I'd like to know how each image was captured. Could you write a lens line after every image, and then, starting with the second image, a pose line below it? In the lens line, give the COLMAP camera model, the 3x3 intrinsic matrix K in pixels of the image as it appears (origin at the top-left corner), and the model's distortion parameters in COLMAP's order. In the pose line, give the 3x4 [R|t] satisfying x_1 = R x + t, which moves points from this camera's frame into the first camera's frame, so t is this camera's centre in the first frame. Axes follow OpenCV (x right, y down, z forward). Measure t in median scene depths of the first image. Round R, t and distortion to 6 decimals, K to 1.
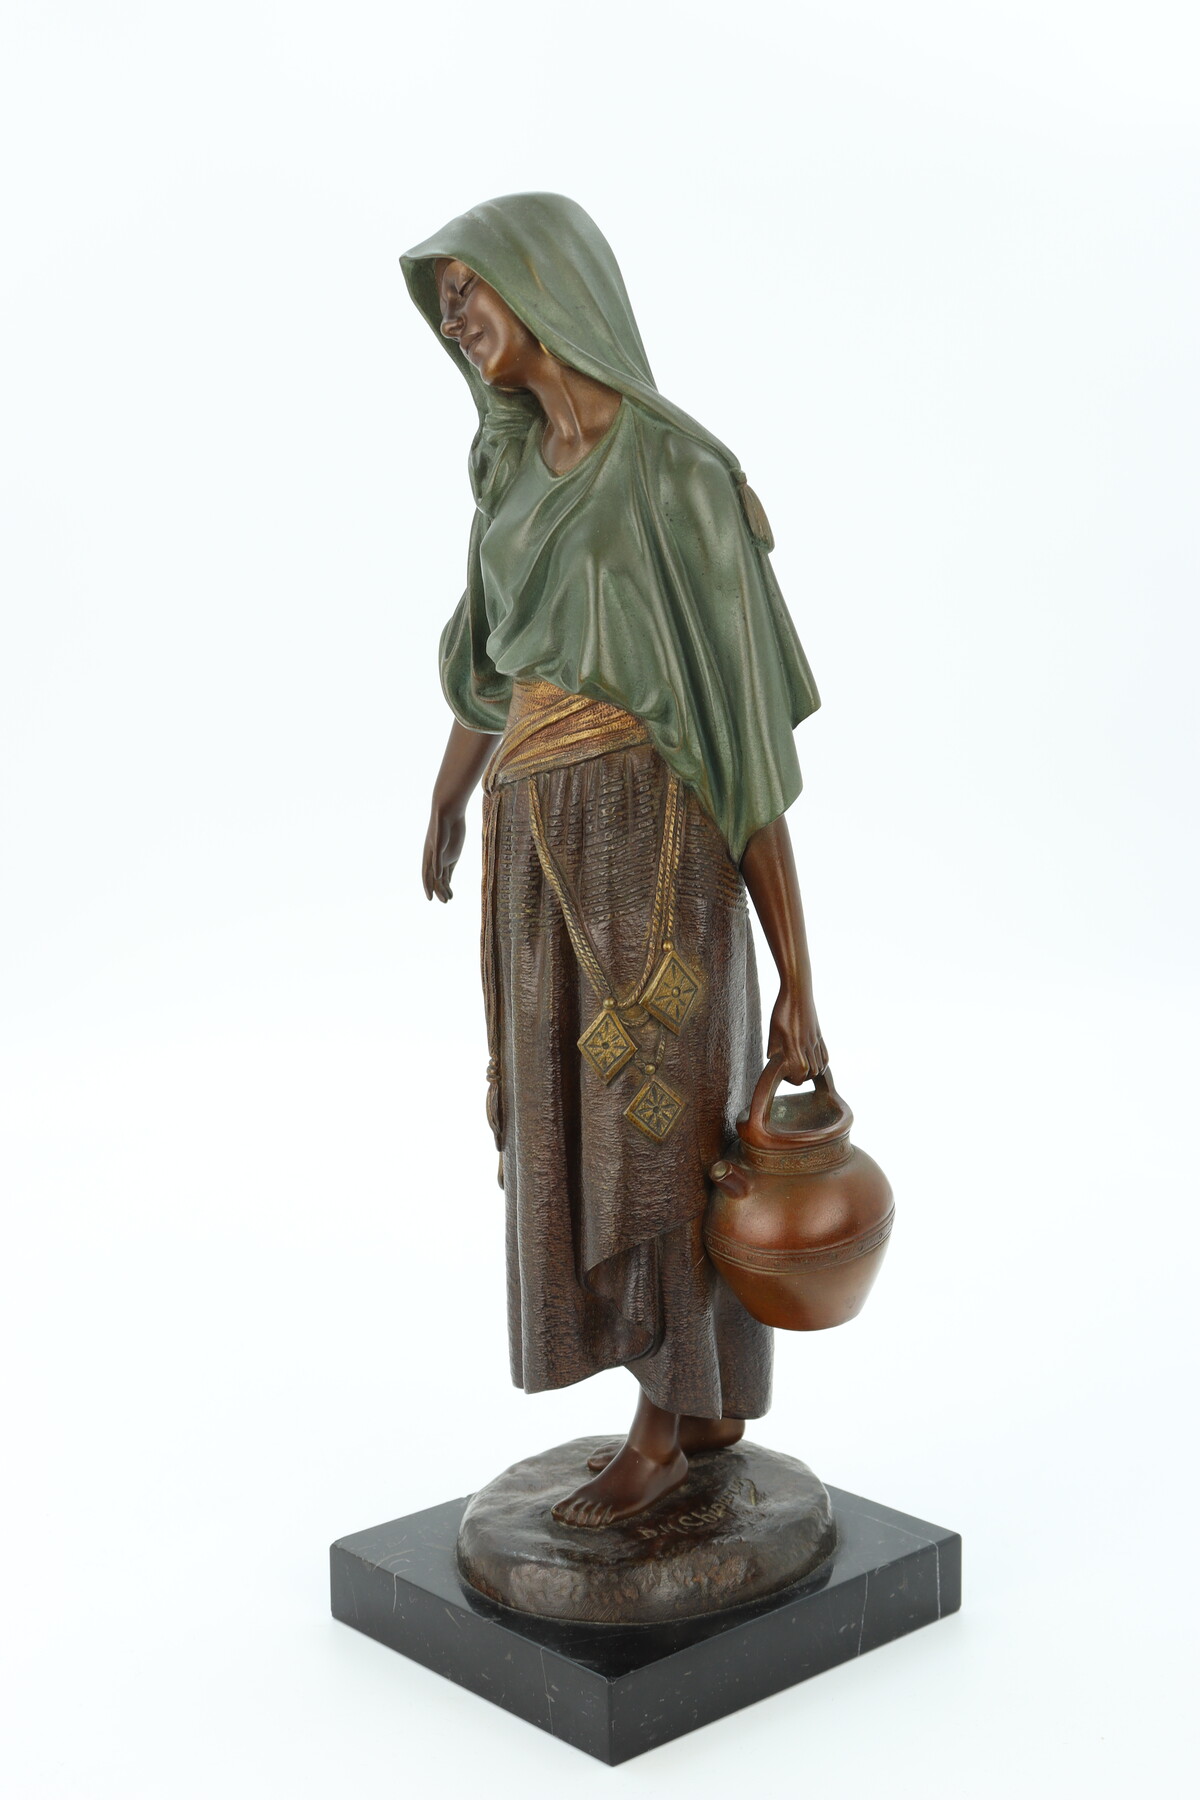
lens RADIAL K [[2369.8, 0, 604.1], [0, 2369.8, 907.9], [0, 0, 1]] dist [-0.033199, 0.345100]
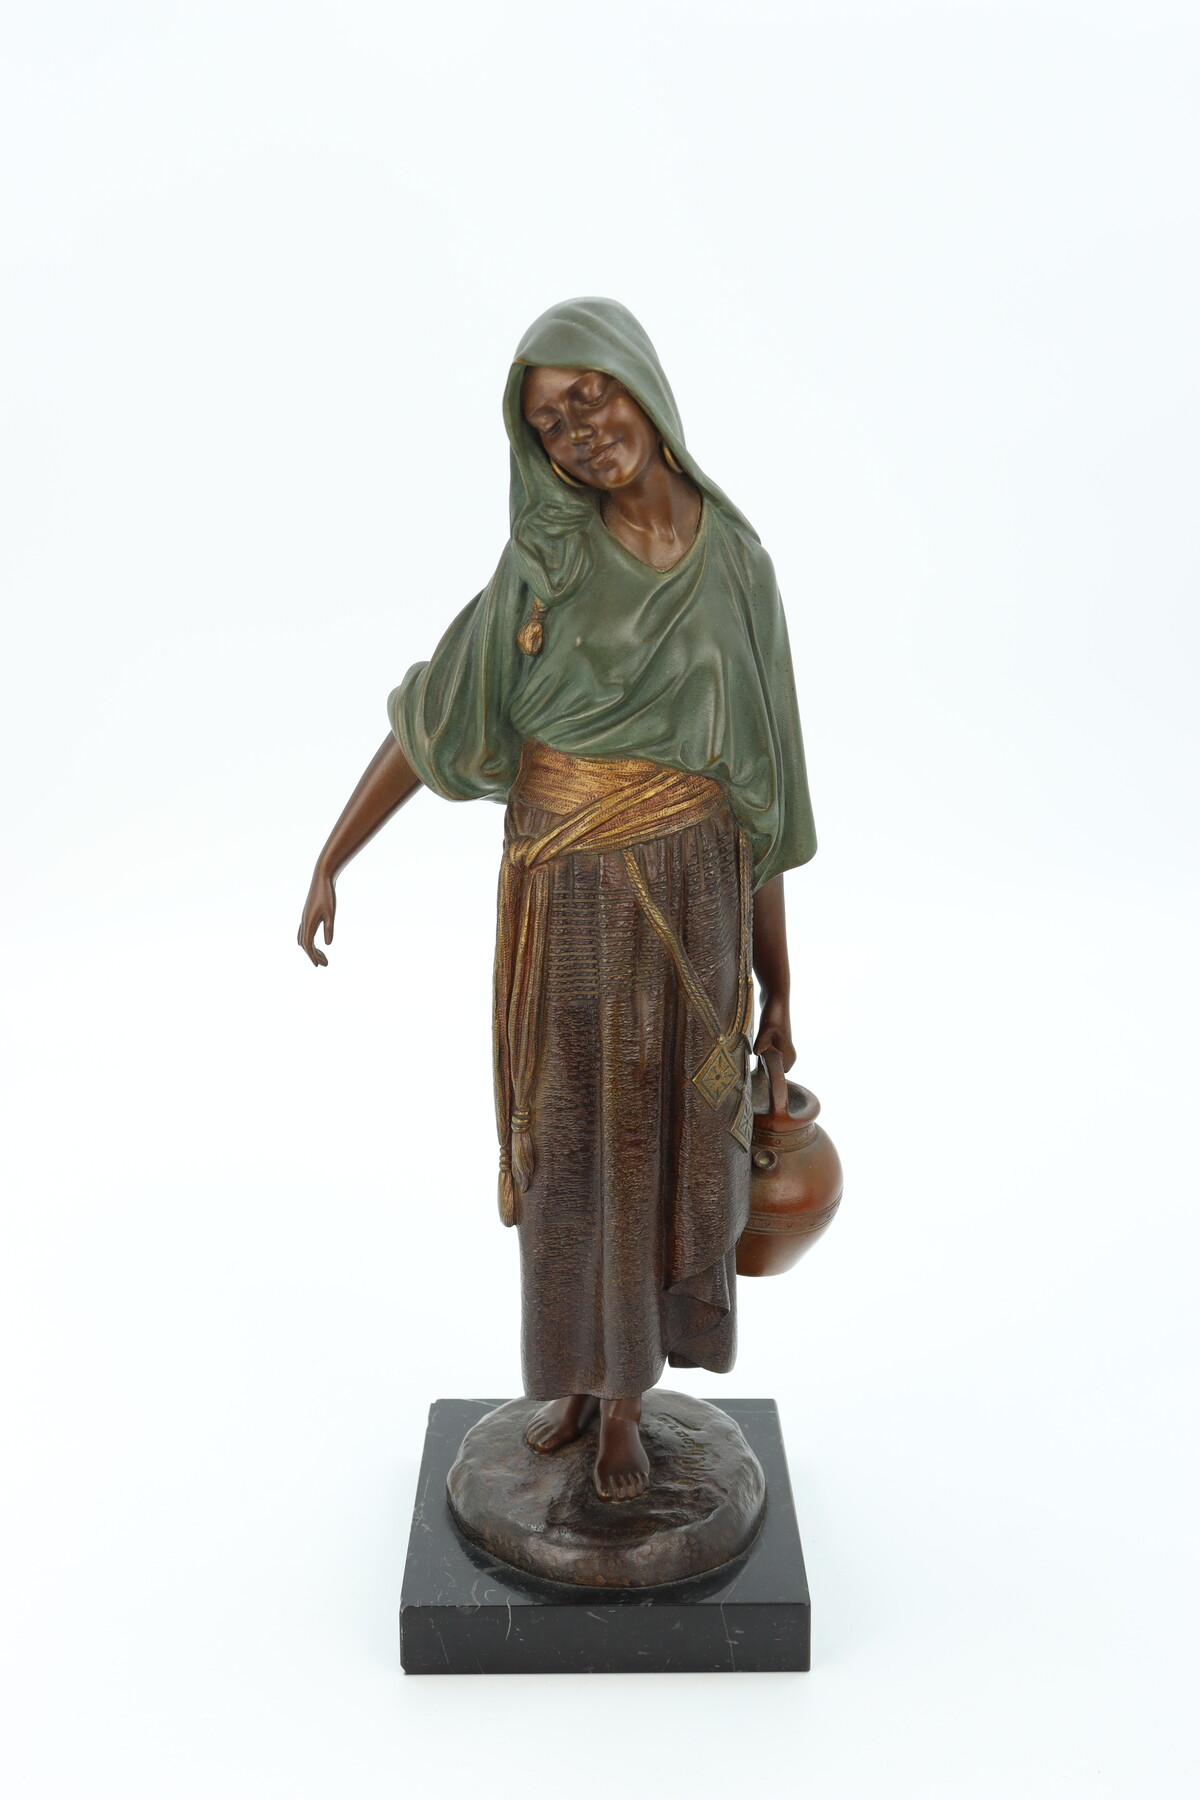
lens RADIAL K [[2369.8, 0, 604.1], [0, 2369.8, 907.9], [0, 0, 1]] dist [-0.033199, 0.345100]
pose [[0.654121, -0.169256, 0.737210, -0.849357], [0.091118, 0.985177, 0.145338, -0.189225], [-0.750881, -0.027896, 0.659848, 0.300152]]
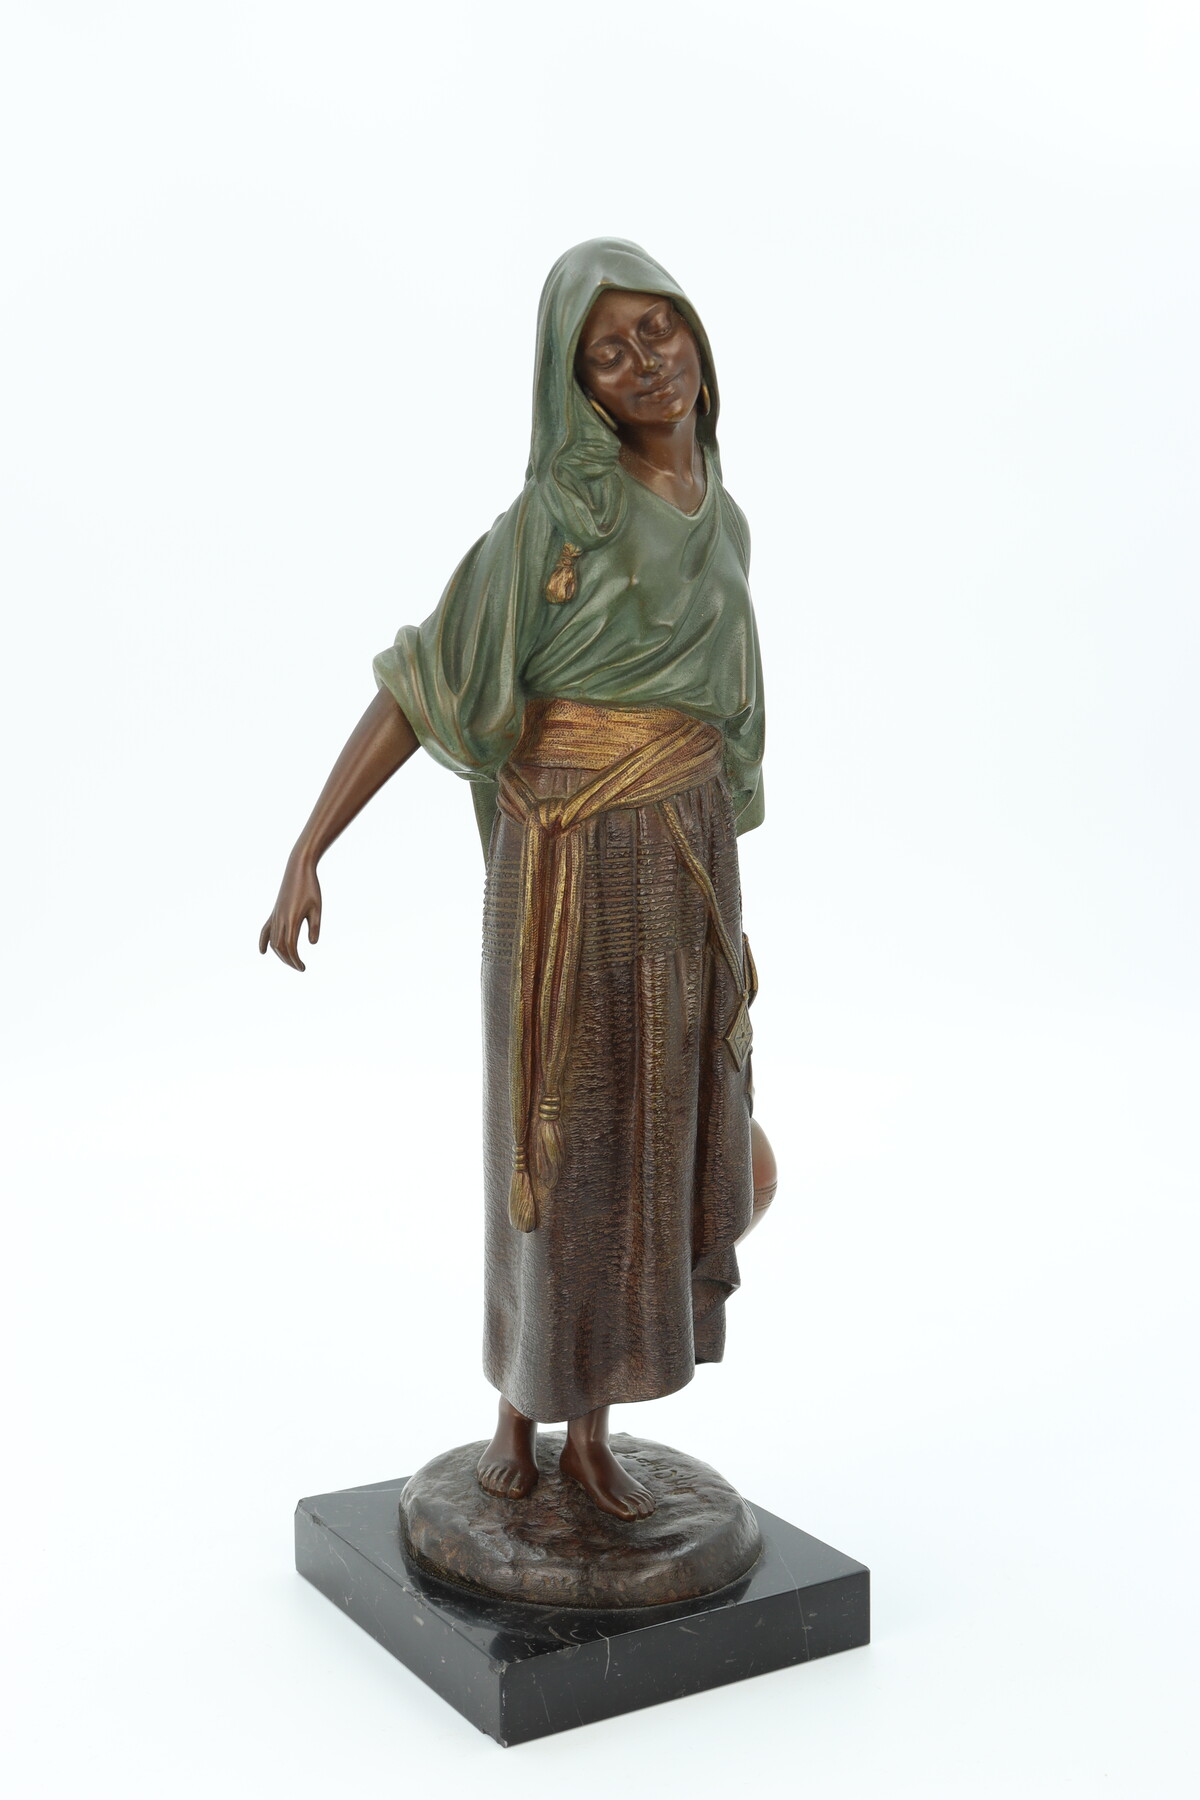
lens RADIAL K [[2369.8, 0, 604.1], [0, 2369.8, 907.9], [0, 0, 1]] dist [-0.033199, 0.345100]
pose [[0.179647, -0.103685, 0.978252, -1.081507], [0.132447, 0.987925, 0.080388, -0.097274], [-0.974774, 0.115125, 0.191211, 0.845041]]
